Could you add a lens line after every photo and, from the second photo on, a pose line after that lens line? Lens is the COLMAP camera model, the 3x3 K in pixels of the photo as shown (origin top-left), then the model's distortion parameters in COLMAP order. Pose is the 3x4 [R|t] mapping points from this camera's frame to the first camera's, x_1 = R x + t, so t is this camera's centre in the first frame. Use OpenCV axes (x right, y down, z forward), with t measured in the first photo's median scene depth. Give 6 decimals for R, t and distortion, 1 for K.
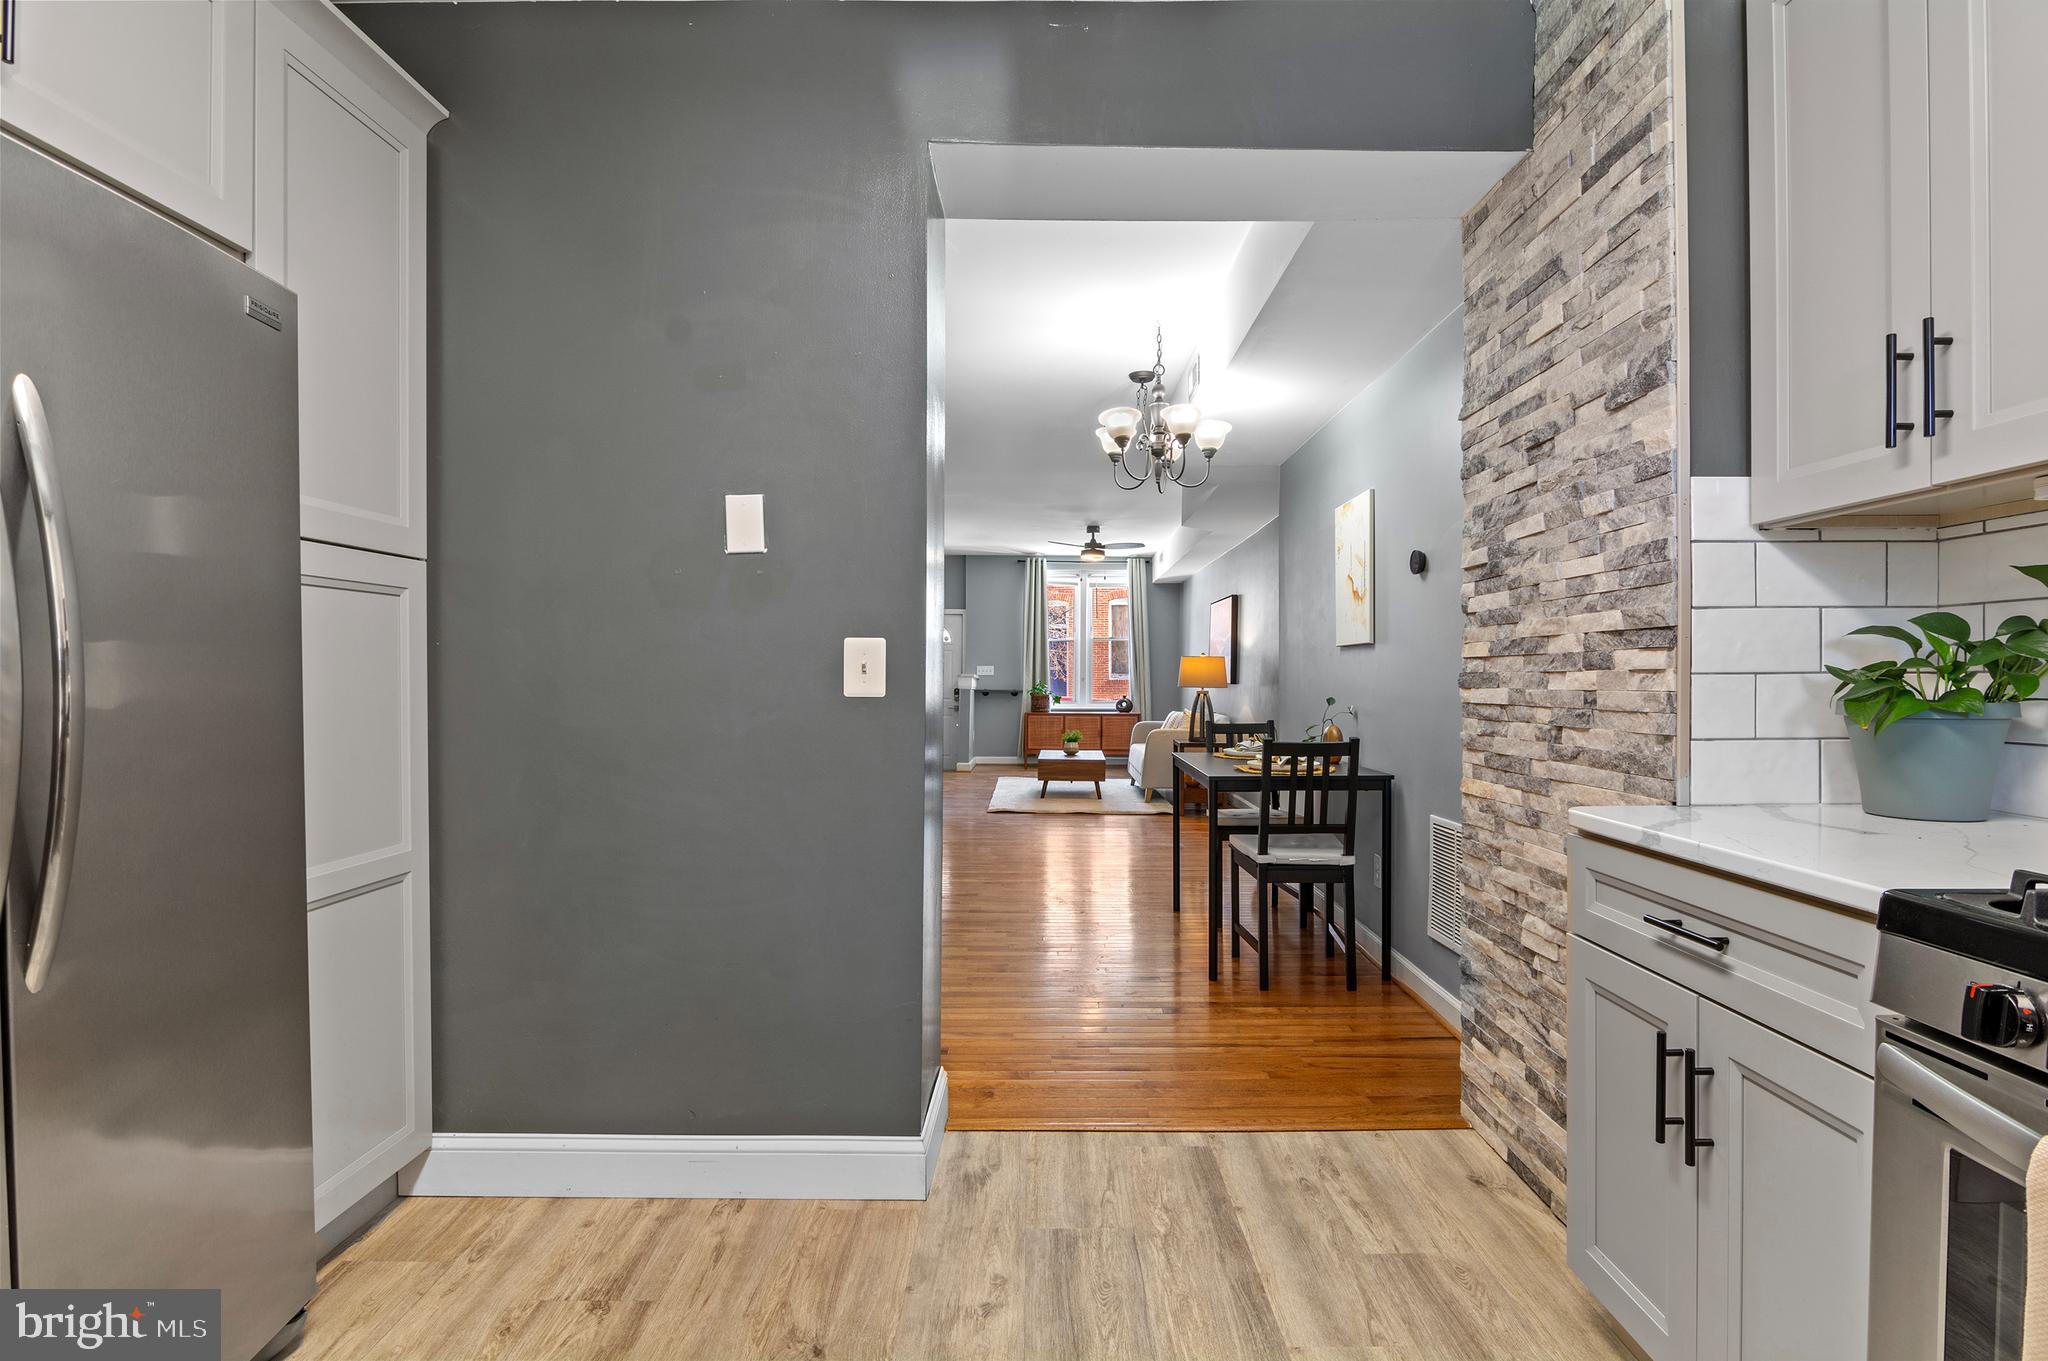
lens RADIAL K [[998.2, 0, 1019.9], [0, 998.2, 670.3], [0, 0, 1]] dist [-0.013188, -0.001898]
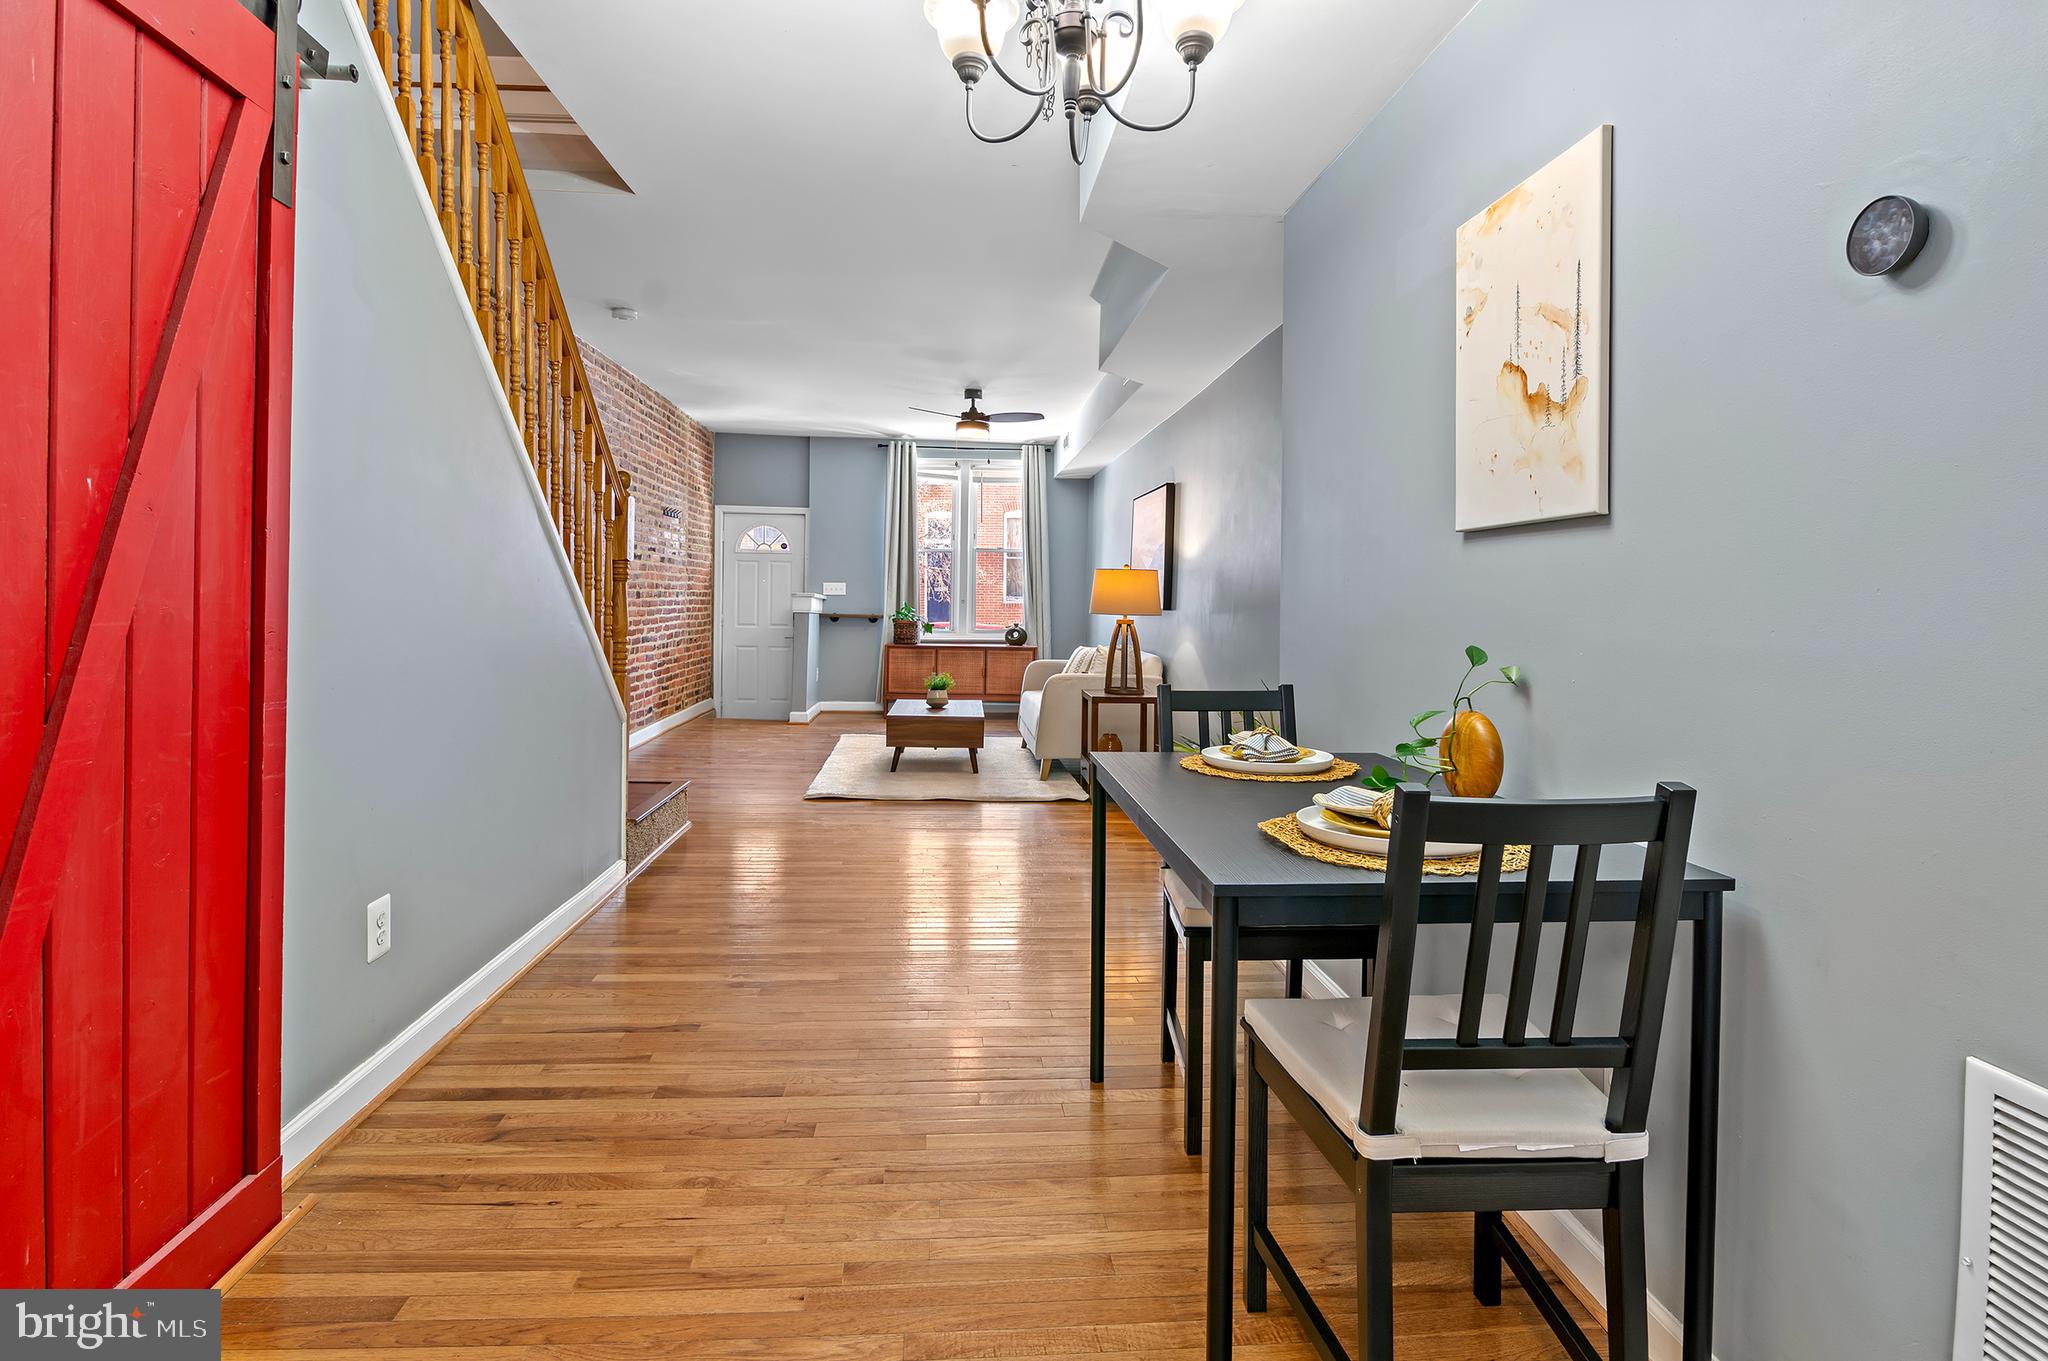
lens RADIAL K [[1060.6, 0, 981.7], [0, 1060.6, 599.7], [0, 0, 1]] dist [-0.001178, -0.000195]
pose [[0.997856, 0.009838, 0.064705, 0.031565], [-0.010291, 0.999925, 0.006664, 0.002711], [-0.064635, -0.007316, 0.997882, 0.235444]]
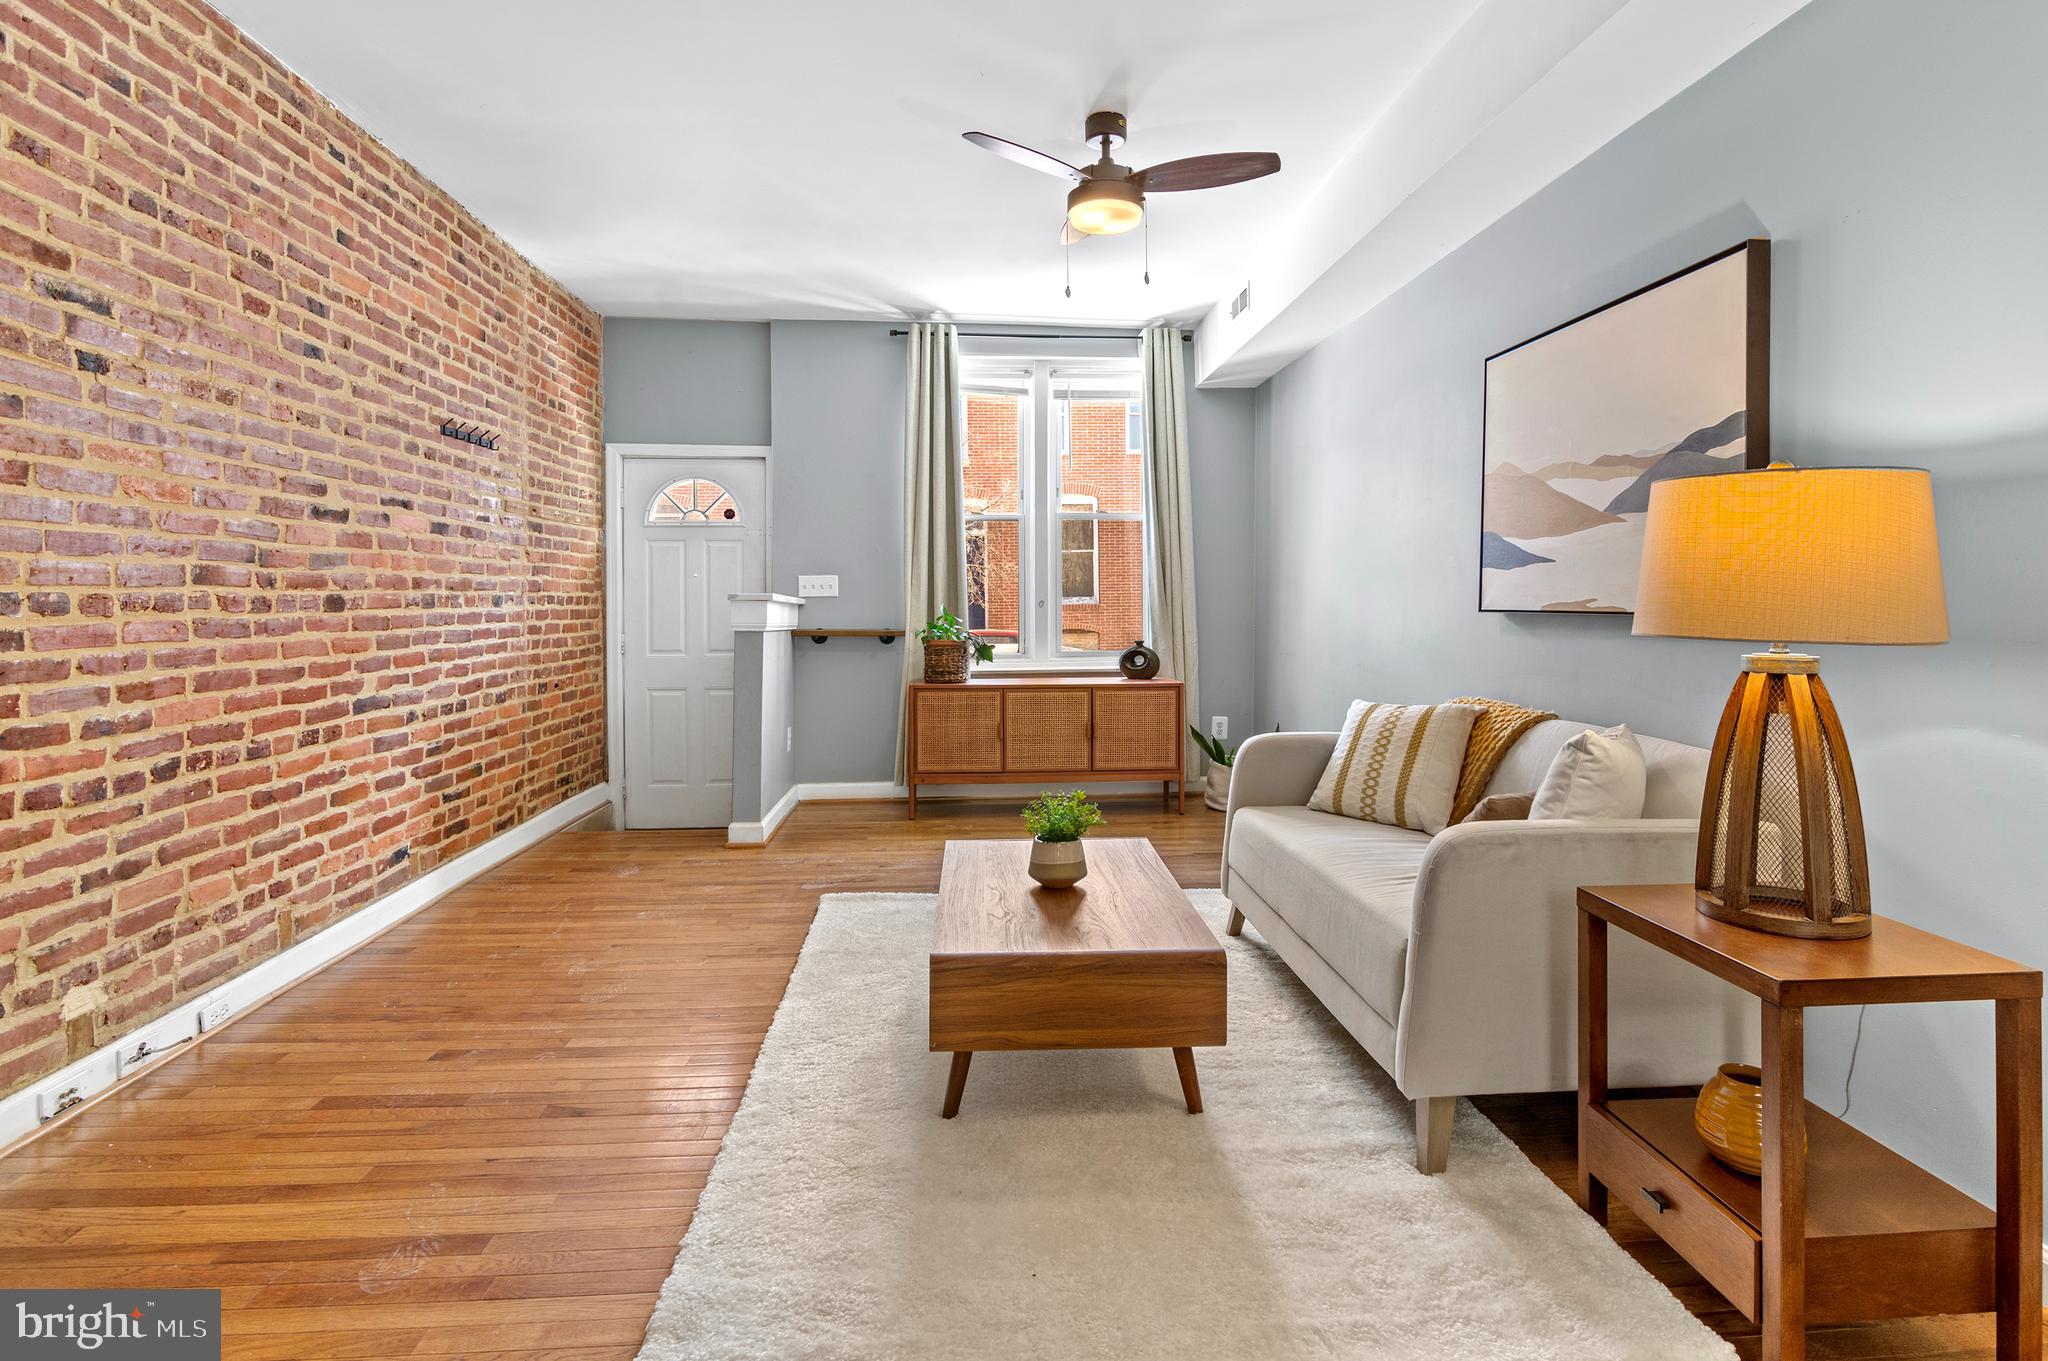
lens RADIAL K [[1038.8, 0, 1008.6], [0, 1038.8, 590.0], [0, 0, 1]] dist [-0.000808, -0.000713]
pose [[0.997055, -0.008991, 0.076165, 0.016922], [0.009295, 0.999950, -0.003642, 0.005748], [-0.076129, 0.004339, 0.997089, 0.684924]]
